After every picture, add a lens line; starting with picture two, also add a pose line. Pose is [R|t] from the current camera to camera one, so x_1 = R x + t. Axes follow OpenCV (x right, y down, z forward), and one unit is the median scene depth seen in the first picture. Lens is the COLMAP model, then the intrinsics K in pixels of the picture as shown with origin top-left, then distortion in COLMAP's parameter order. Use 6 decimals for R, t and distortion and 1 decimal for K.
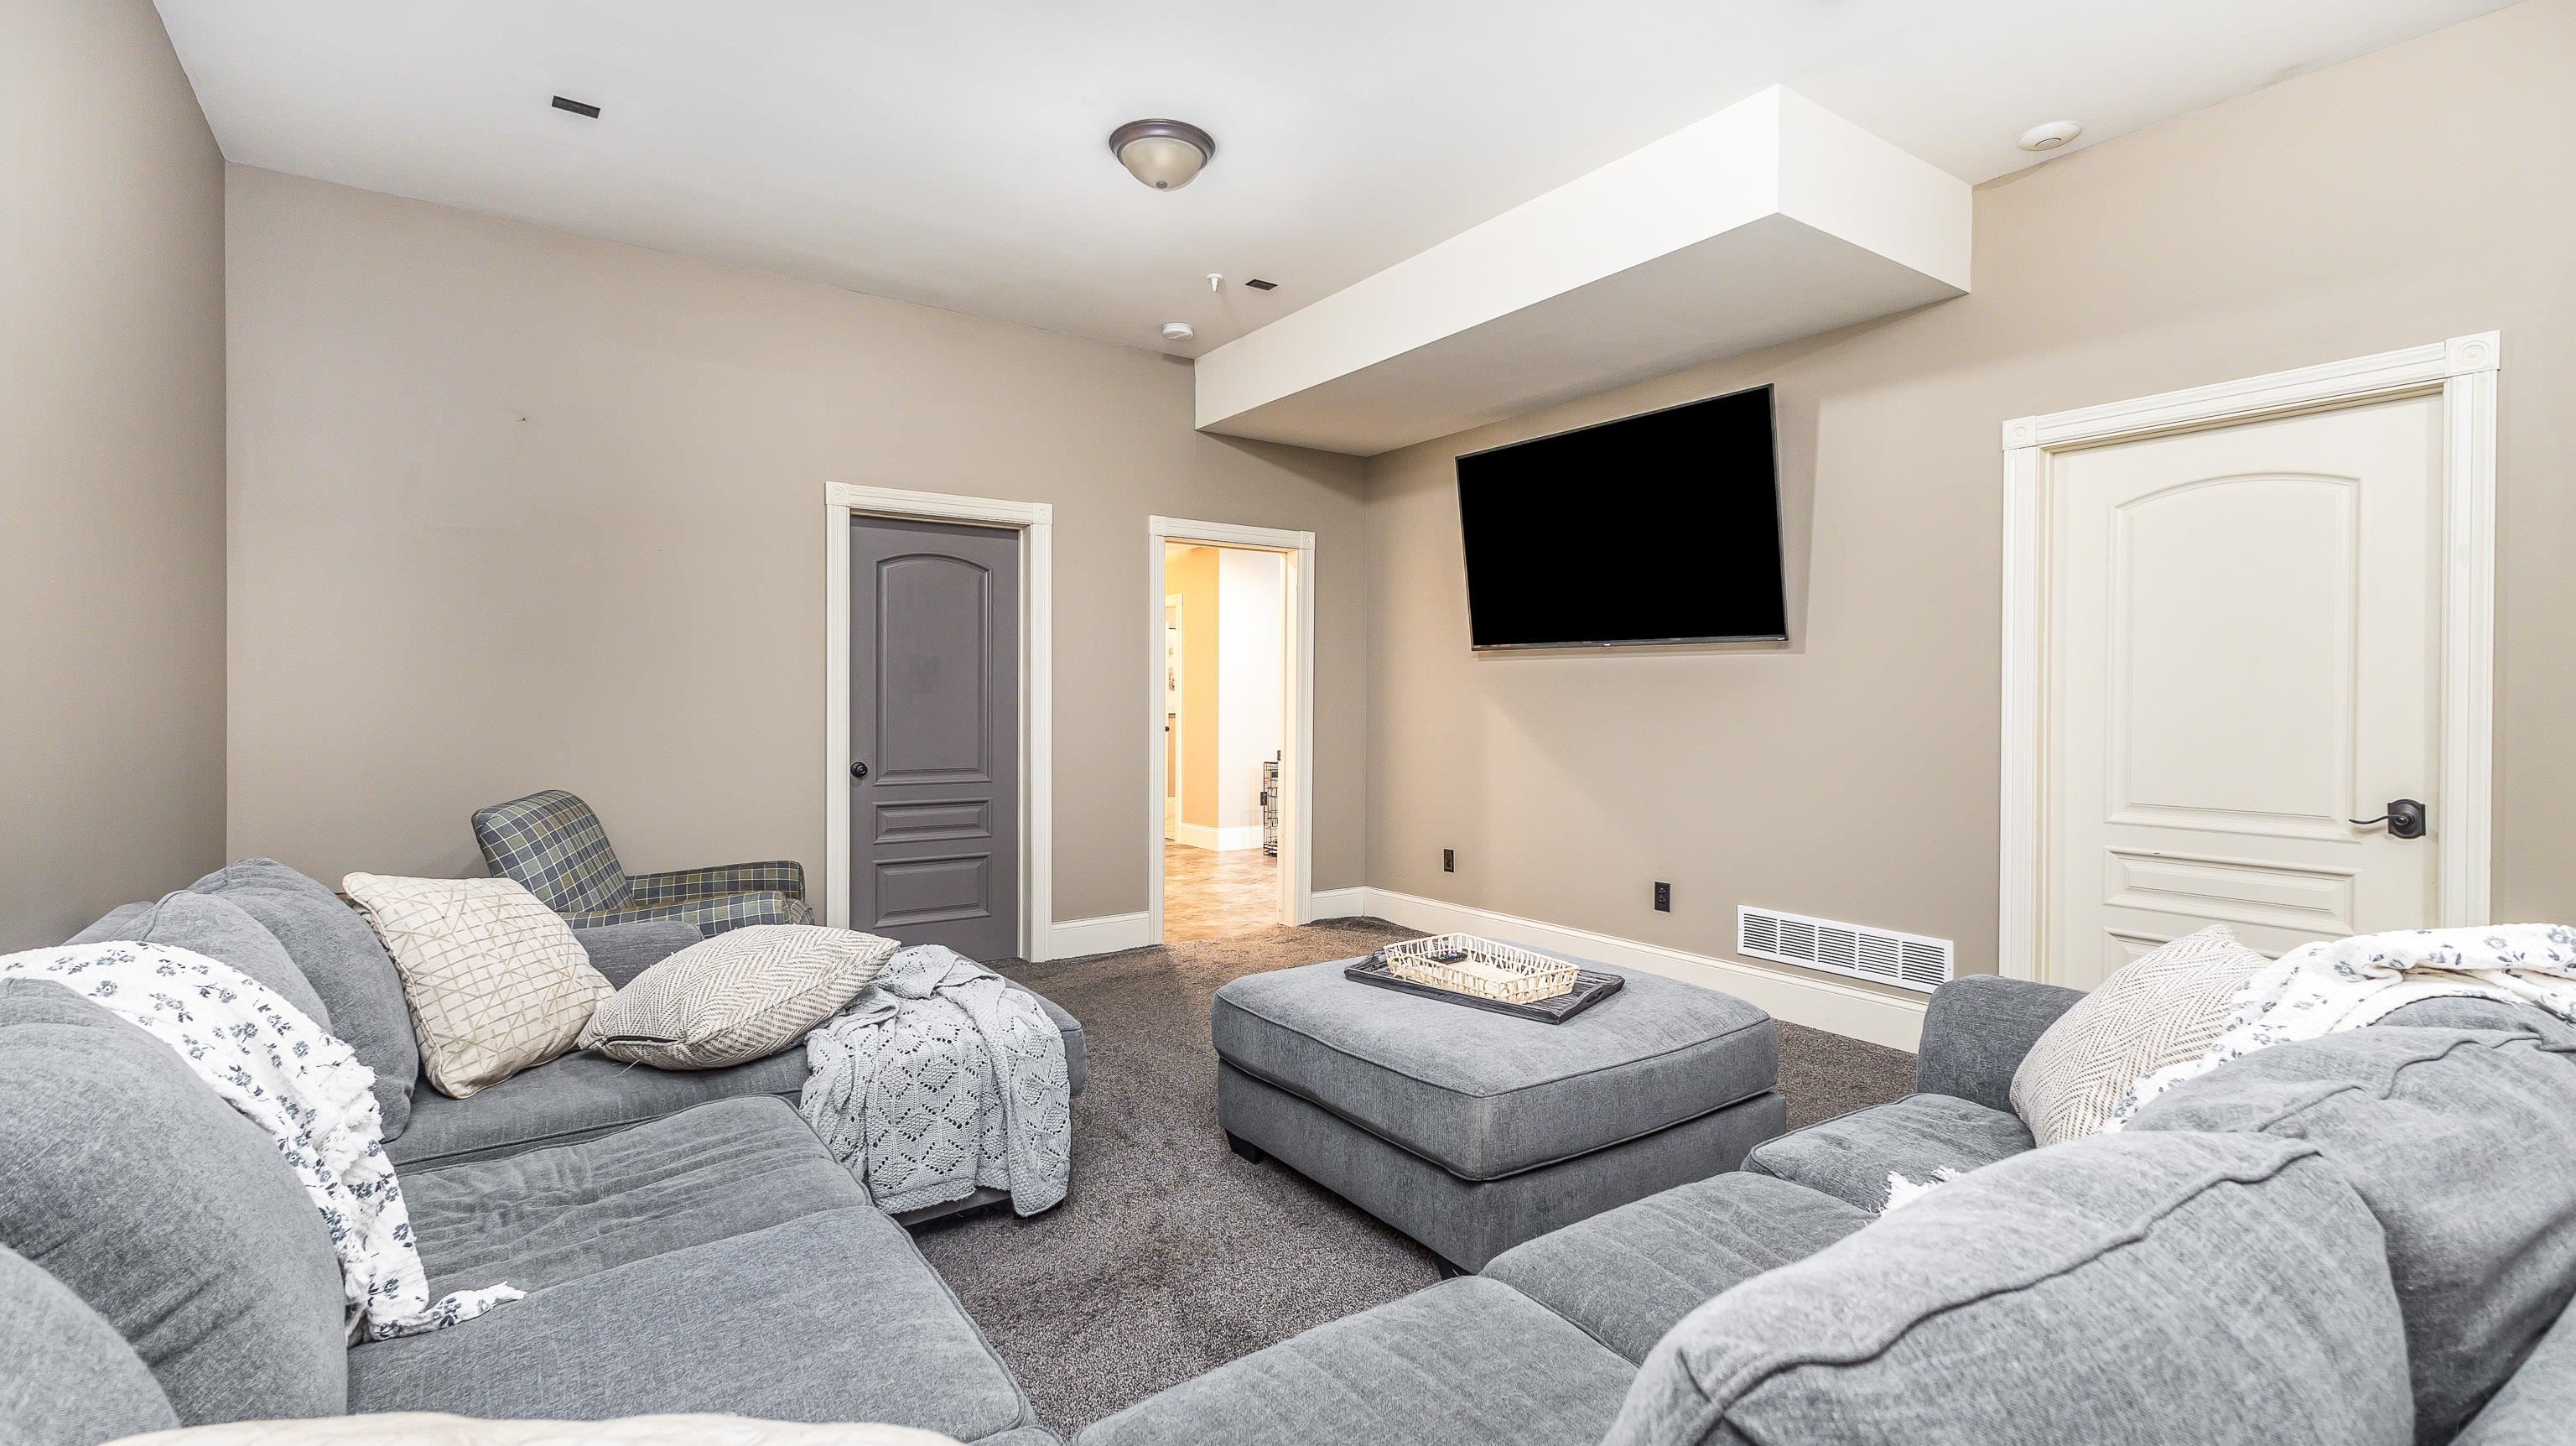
lens RADIAL K [[1154.0, 0, 1285.2], [0, 1154.0, 711.9], [0, 0, 1]] dist [0.006012, 0.000197]
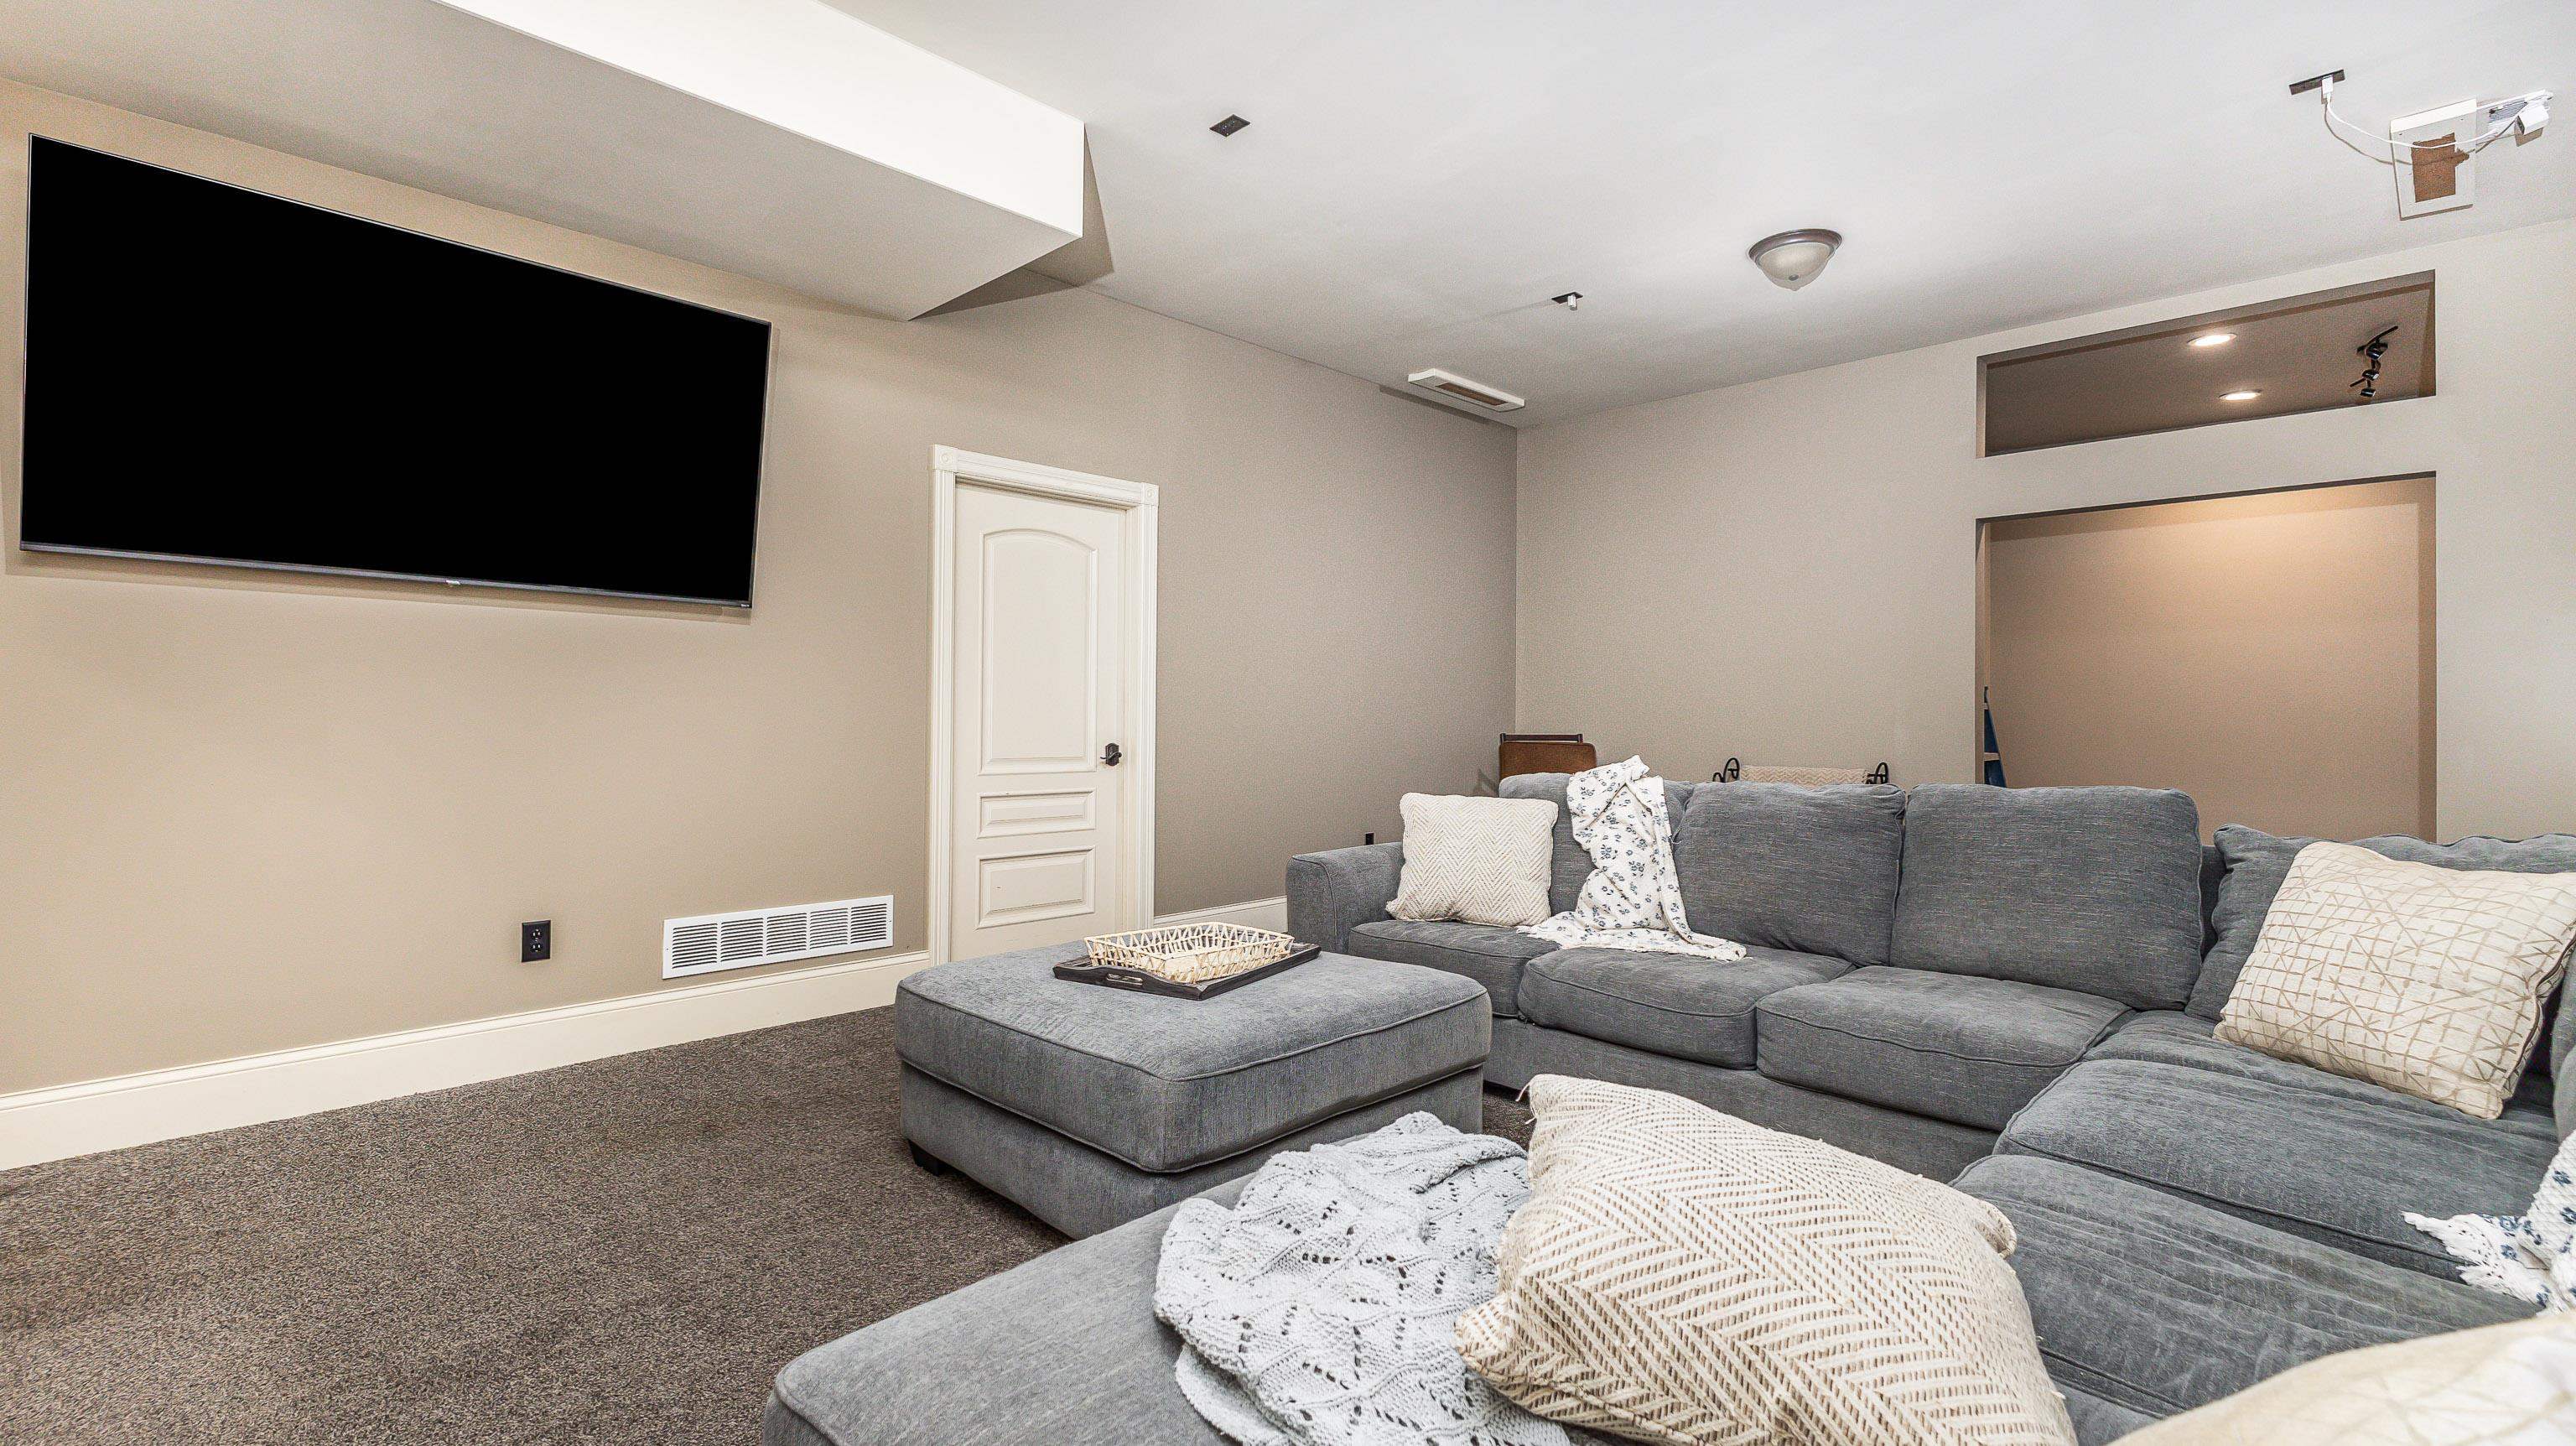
lens RADIAL K [[1154.0, 0, 1271.5], [0, 1154.0, 715.2], [0, 0, 1]] dist [0.006012, 0.000197]
pose [[-0.178221, -0.012418, 0.983912, -0.533381], [-0.002538, 0.999923, 0.012160, 0.009112], [-0.983987, -0.000330, -0.178239, 0.765760]]
